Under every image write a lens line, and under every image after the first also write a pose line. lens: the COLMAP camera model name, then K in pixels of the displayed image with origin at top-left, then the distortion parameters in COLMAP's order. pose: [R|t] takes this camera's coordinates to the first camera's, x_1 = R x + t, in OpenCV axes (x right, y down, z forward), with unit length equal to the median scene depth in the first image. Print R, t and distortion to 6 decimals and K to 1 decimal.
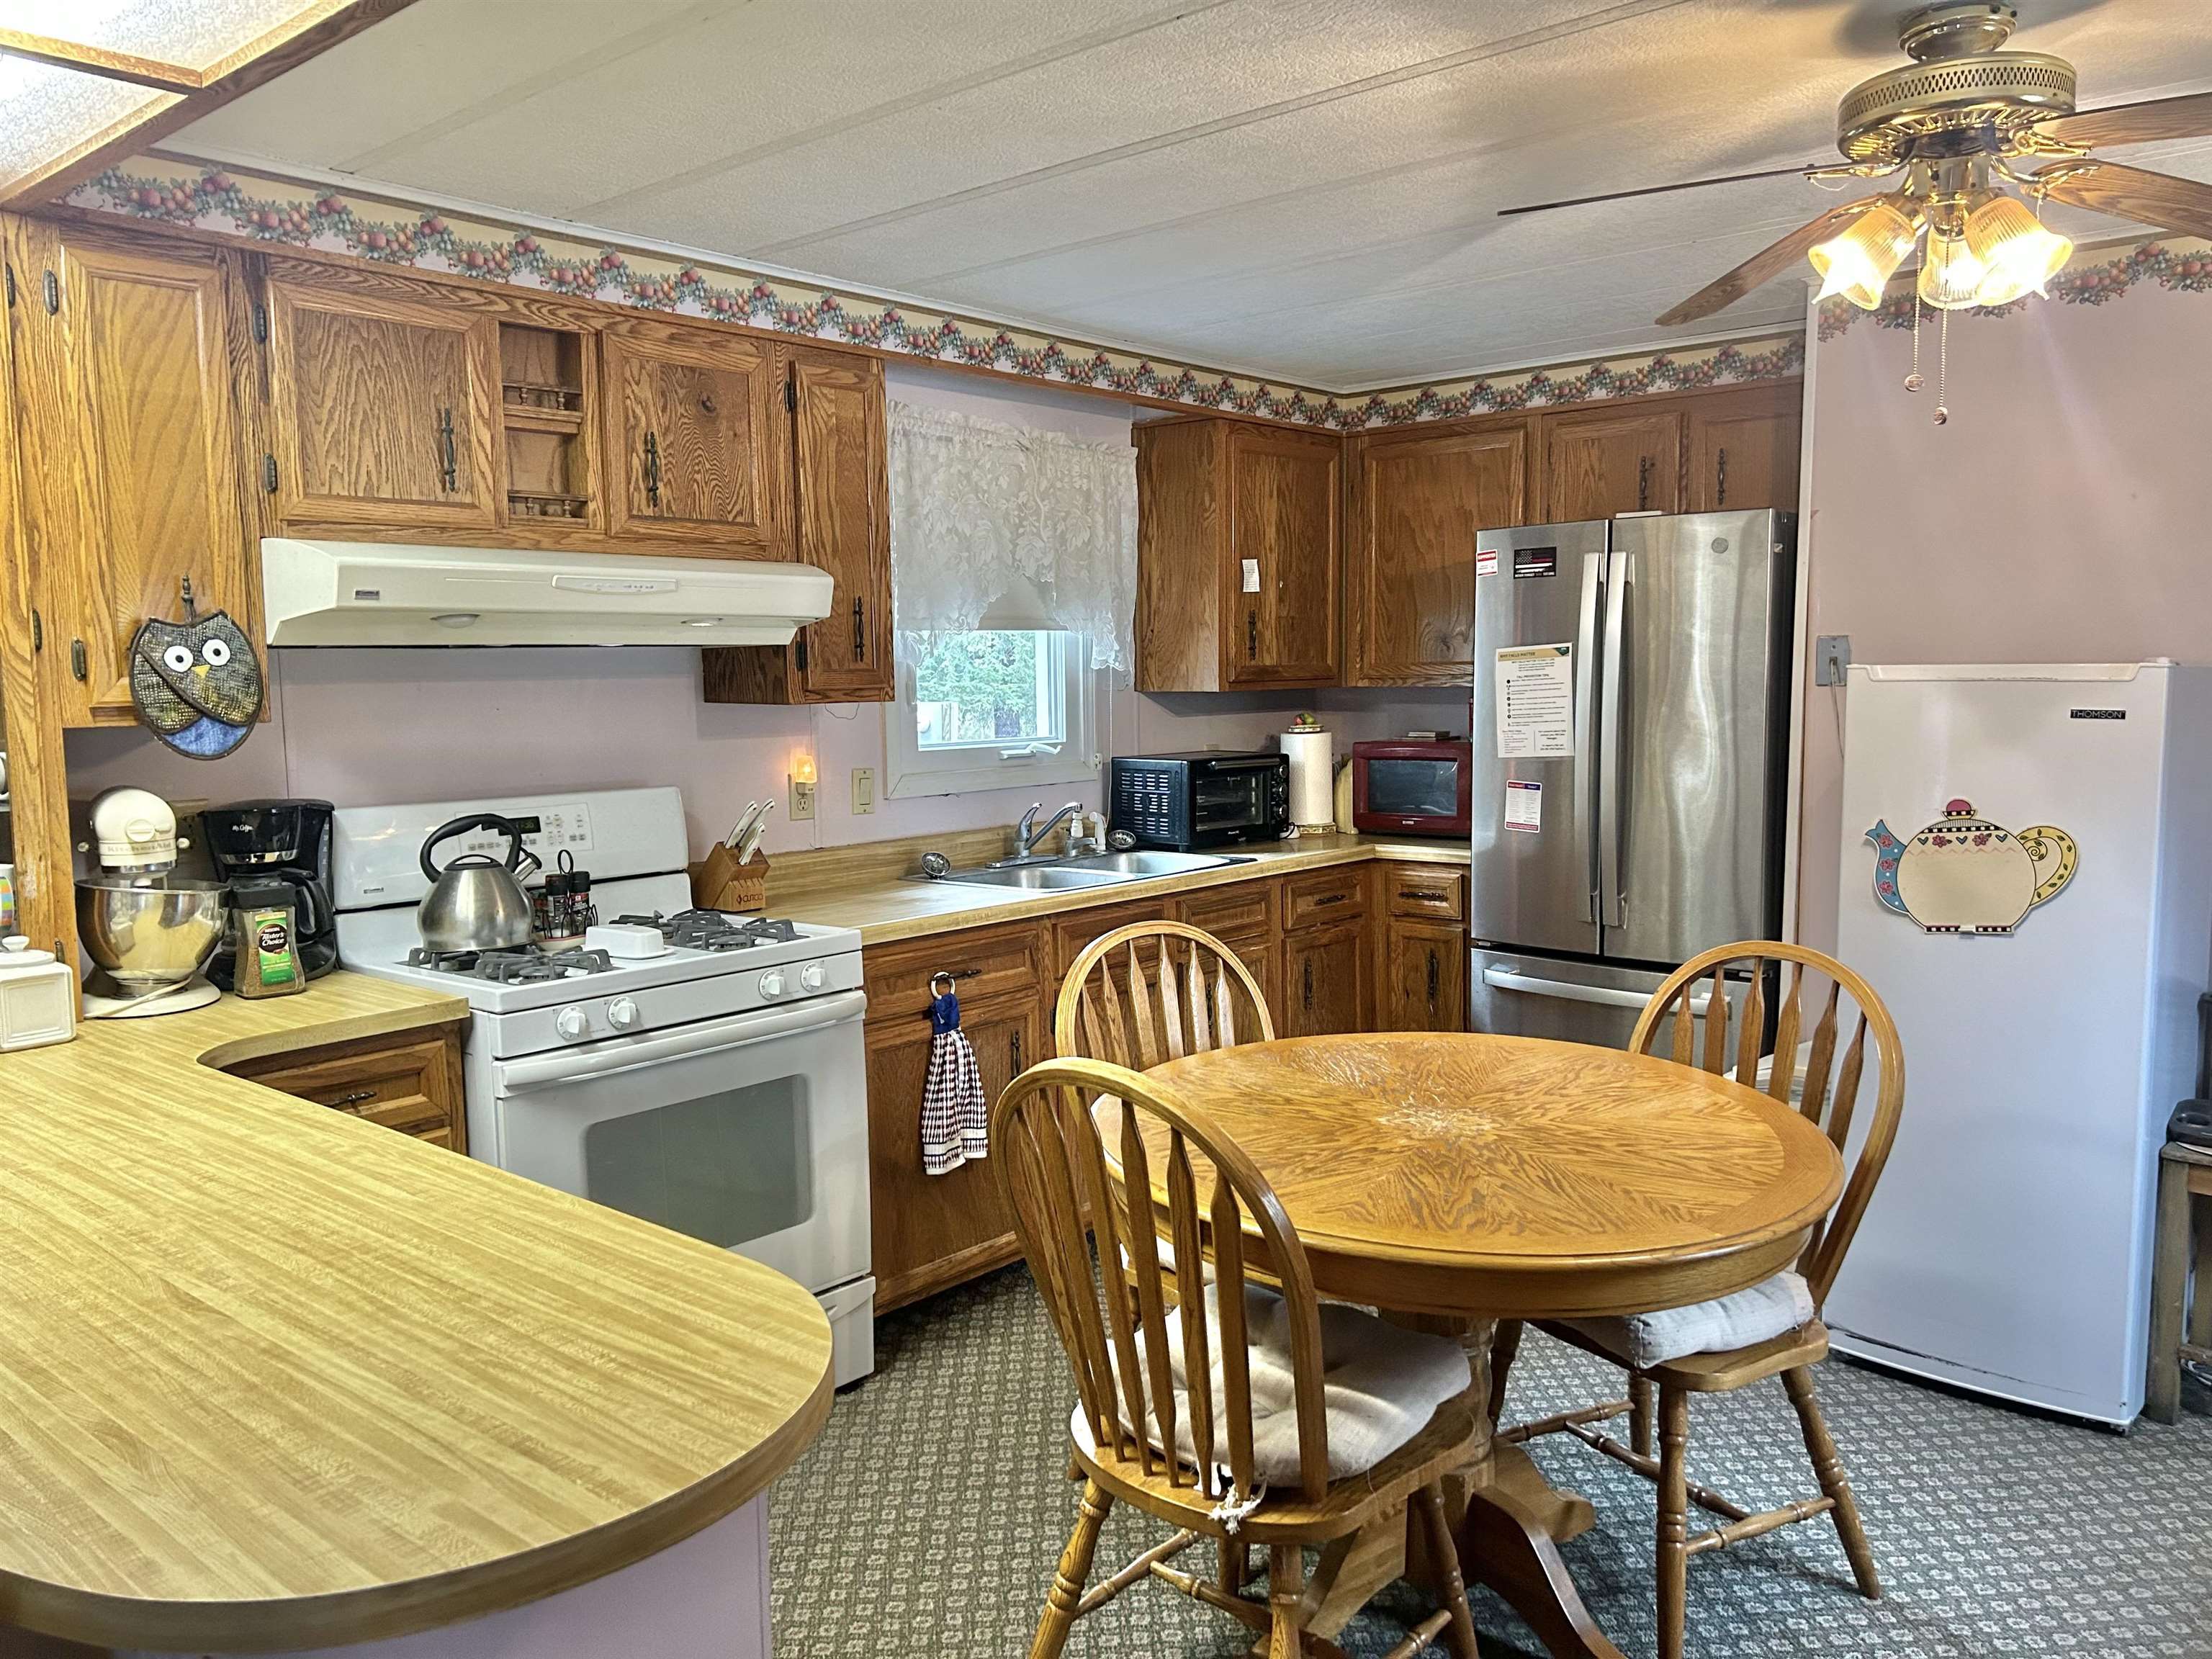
lens RADIAL K [[1666.8, 0, 1106.0], [0, 1666.8, 829.5], [0, 0, 1]] dist [0.073709, -0.075242]
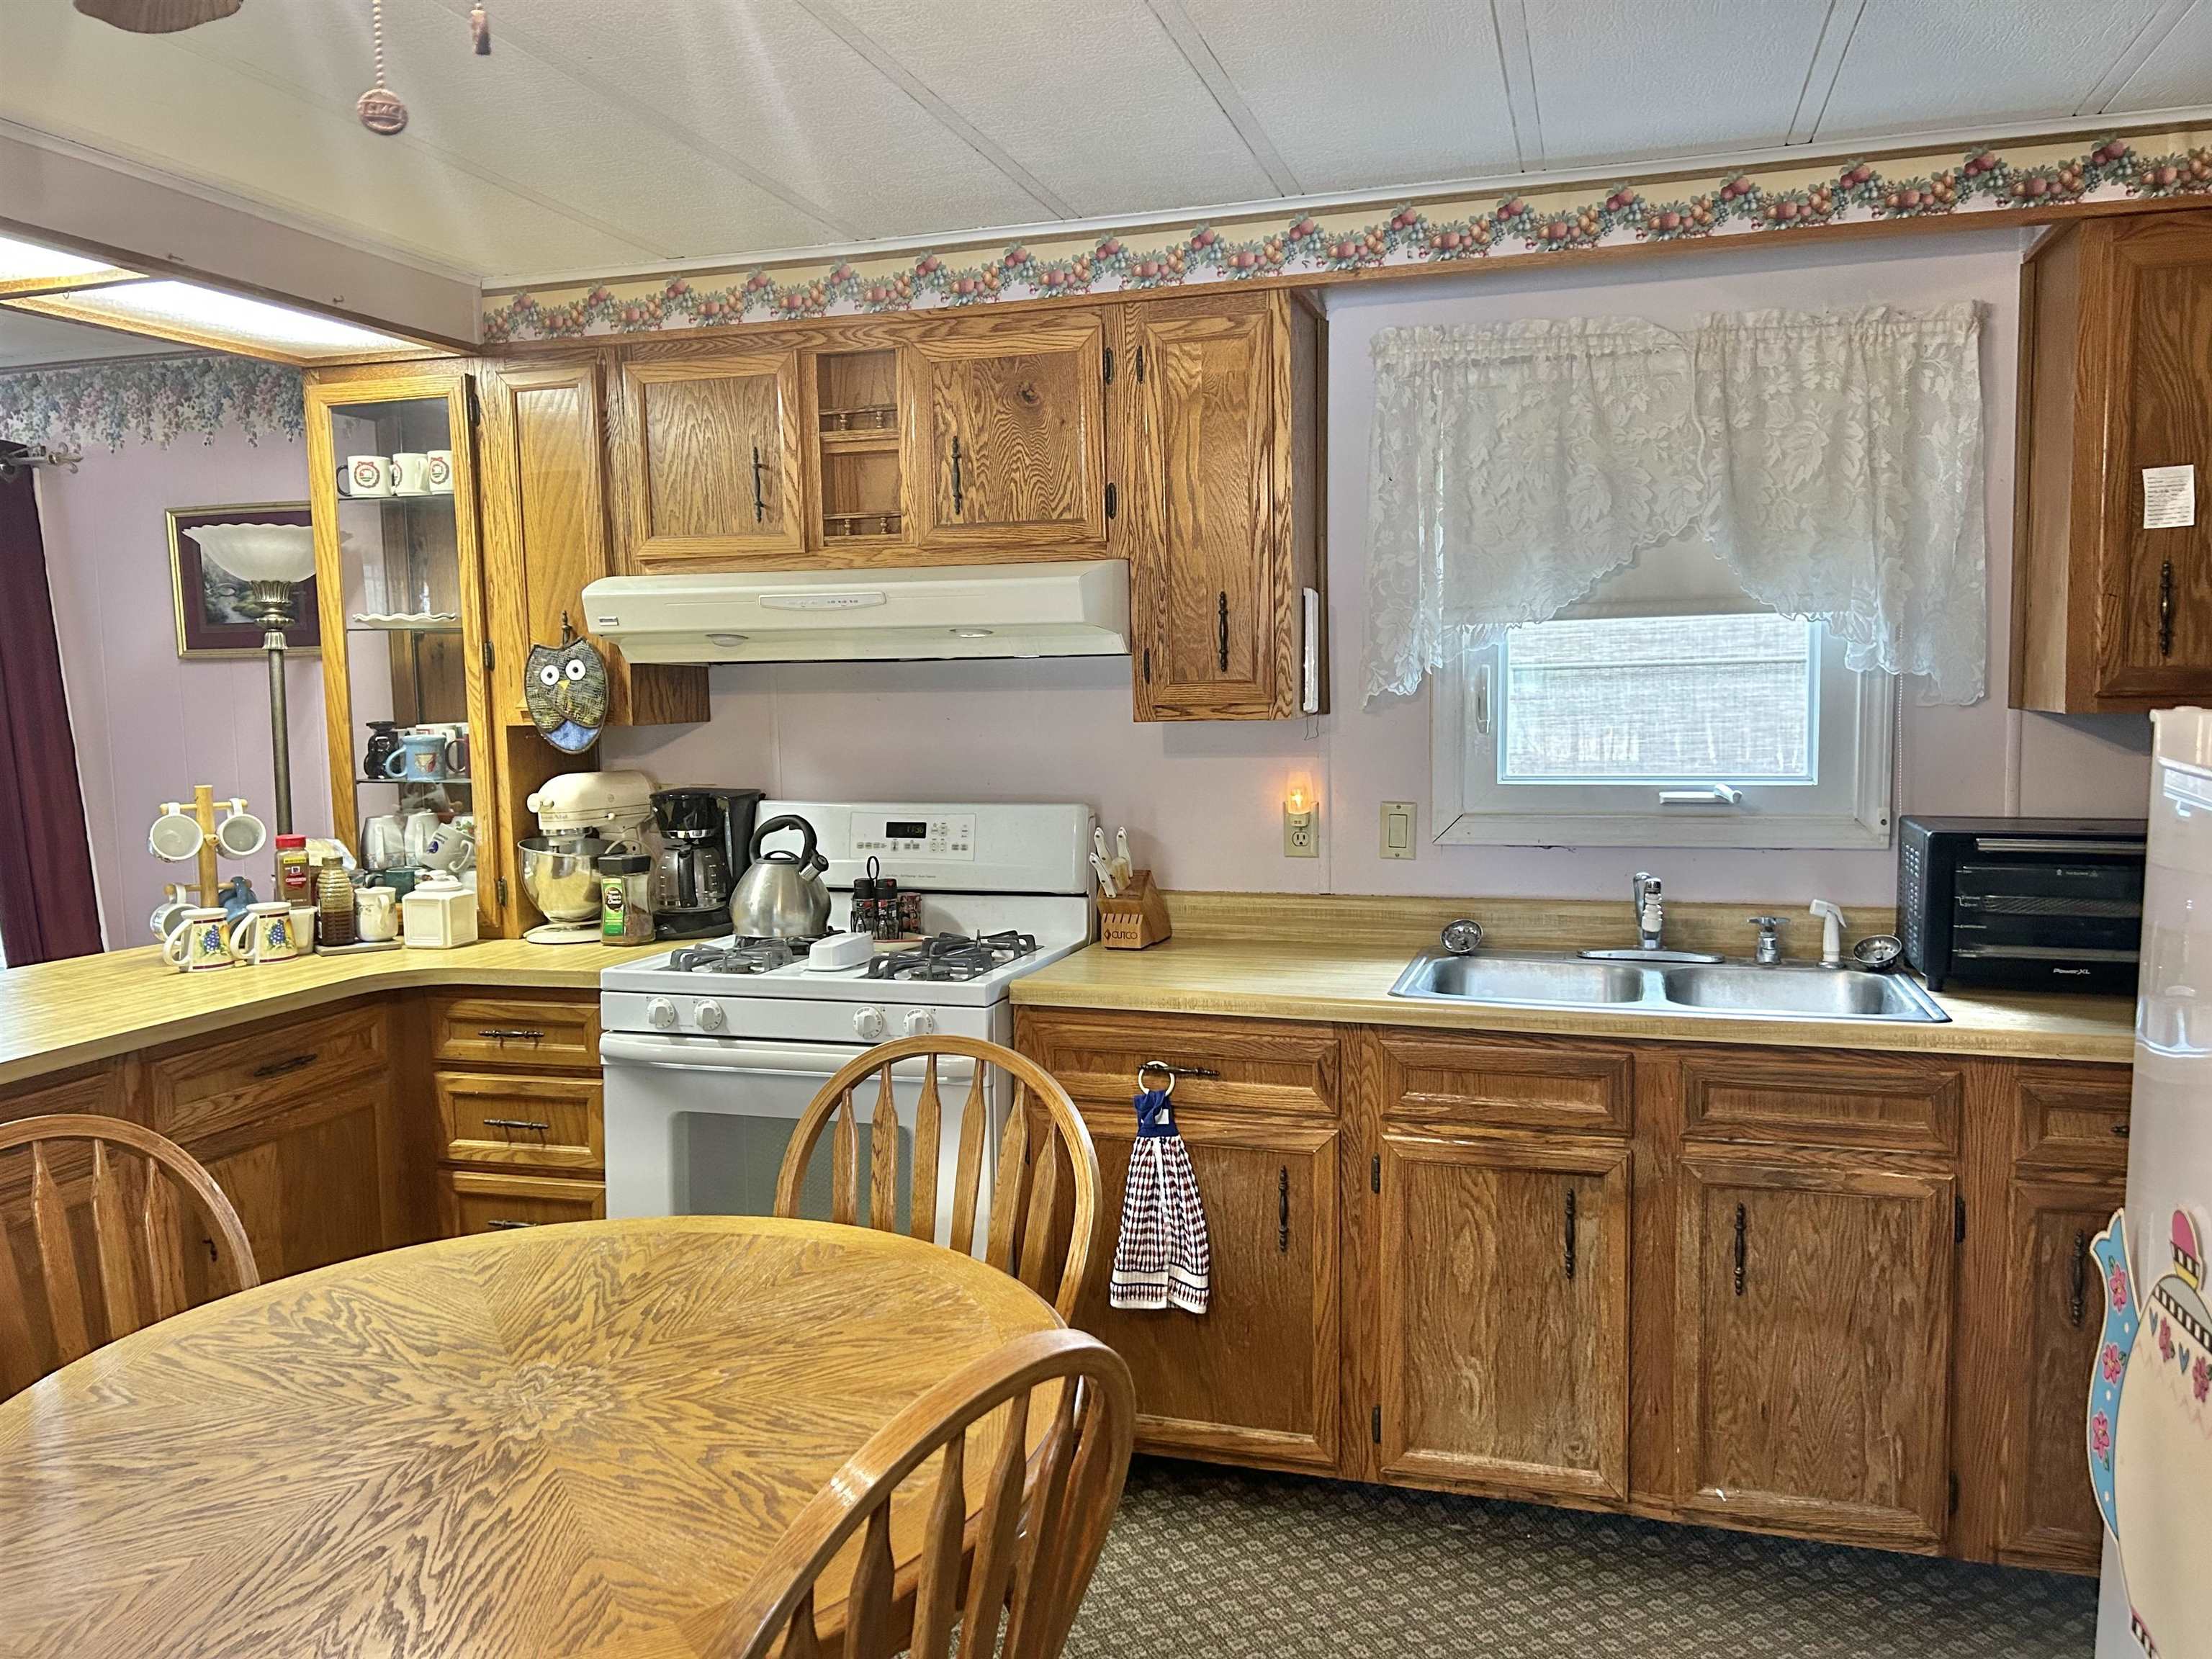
lens RADIAL K [[1639.7, 0, 1106.0], [0, 1639.7, 829.5], [0, 0, 1]] dist [0.133225, -0.200025]
pose [[0.414030, 0.085480, -0.906241, 0.649794], [-0.082054, 0.995033, 0.056368, -0.073331], [0.906558, 0.051023, 0.418987, 0.700714]]
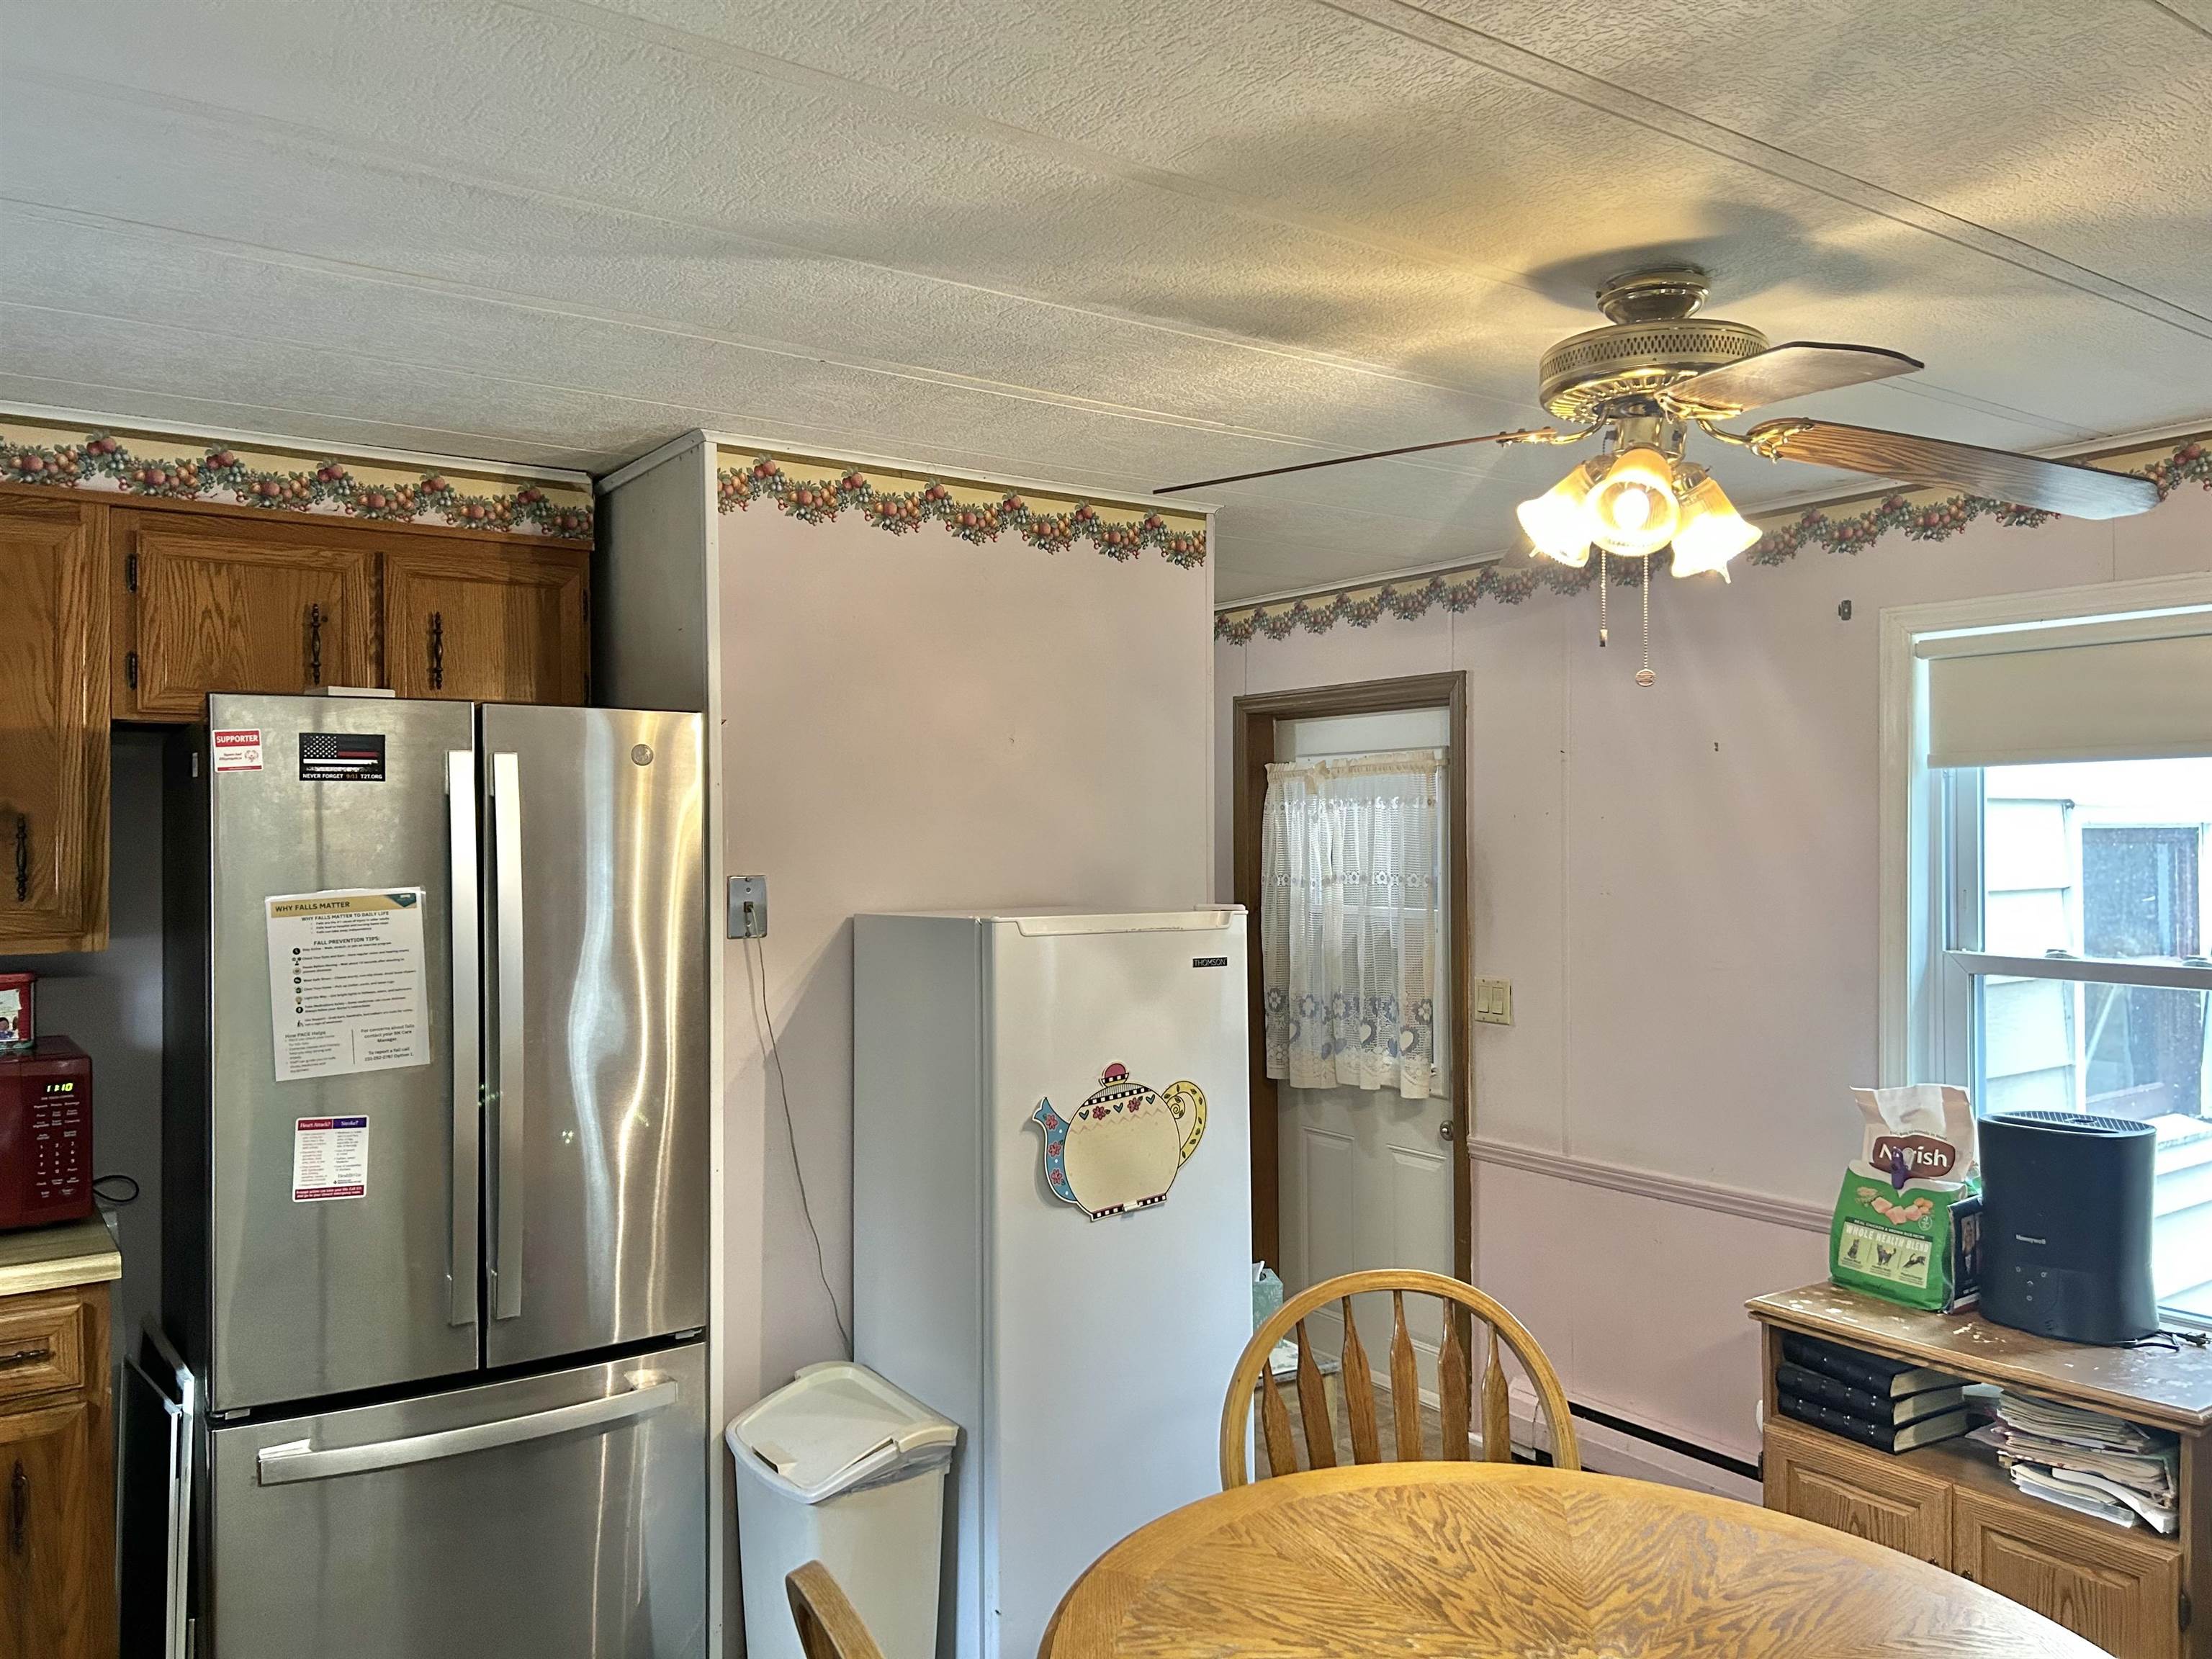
lens RADIAL K [[1666.8, 0, 1106.0], [0, 1666.8, 829.5], [0, 0, 1]] dist [0.073709, -0.075242]
pose [[0.243469, 0.010594, 0.969851, -0.356167], [0.097104, 0.994650, -0.035242, -0.108645], [-0.965036, 0.102757, 0.241138, 0.756522]]
